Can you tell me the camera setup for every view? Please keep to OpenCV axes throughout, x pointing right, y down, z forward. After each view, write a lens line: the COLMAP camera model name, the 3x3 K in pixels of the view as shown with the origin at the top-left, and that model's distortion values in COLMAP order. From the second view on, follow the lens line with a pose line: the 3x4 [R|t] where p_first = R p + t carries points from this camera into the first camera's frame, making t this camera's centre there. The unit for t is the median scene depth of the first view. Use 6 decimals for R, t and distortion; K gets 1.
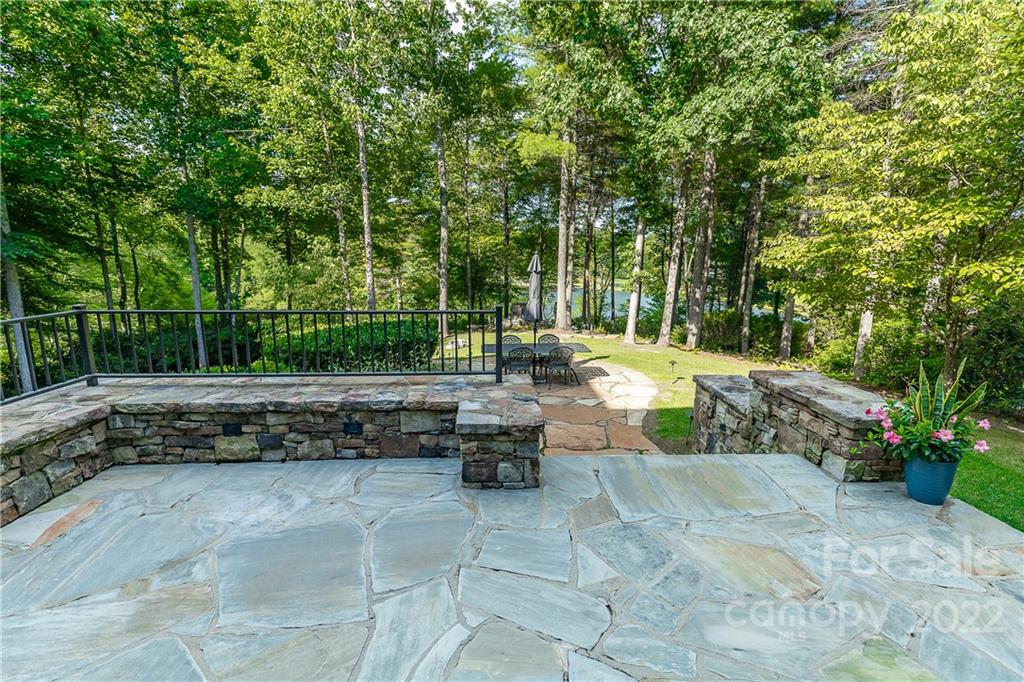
lens RADIAL K [[472.7, 0, 509.4], [0, 472.7, 342.9], [0, 0, 1]] dist [0.003176, 0.001009]
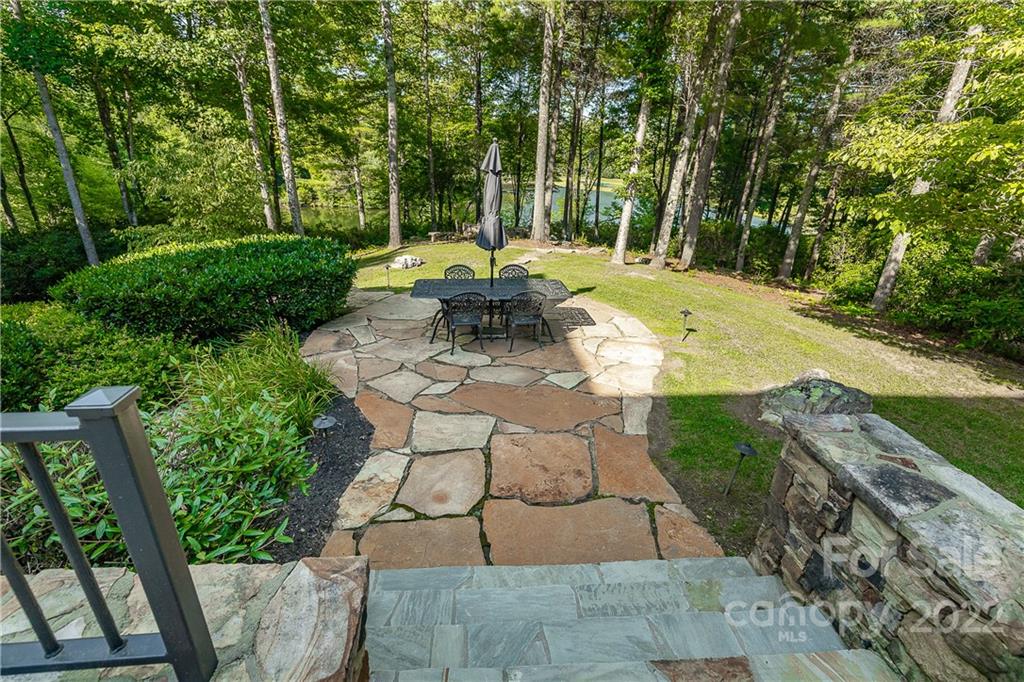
lens RADIAL K [[472.7, 0, 512.5], [0, 472.7, 342.6], [0, 0, 1]] dist [0.003176, 0.001009]
pose [[0.998484, 0.011754, 0.053765, 0.015997], [-0.022569, 0.978452, 0.205237, -0.017616], [-0.050194, -0.206139, 0.977234, 0.102460]]
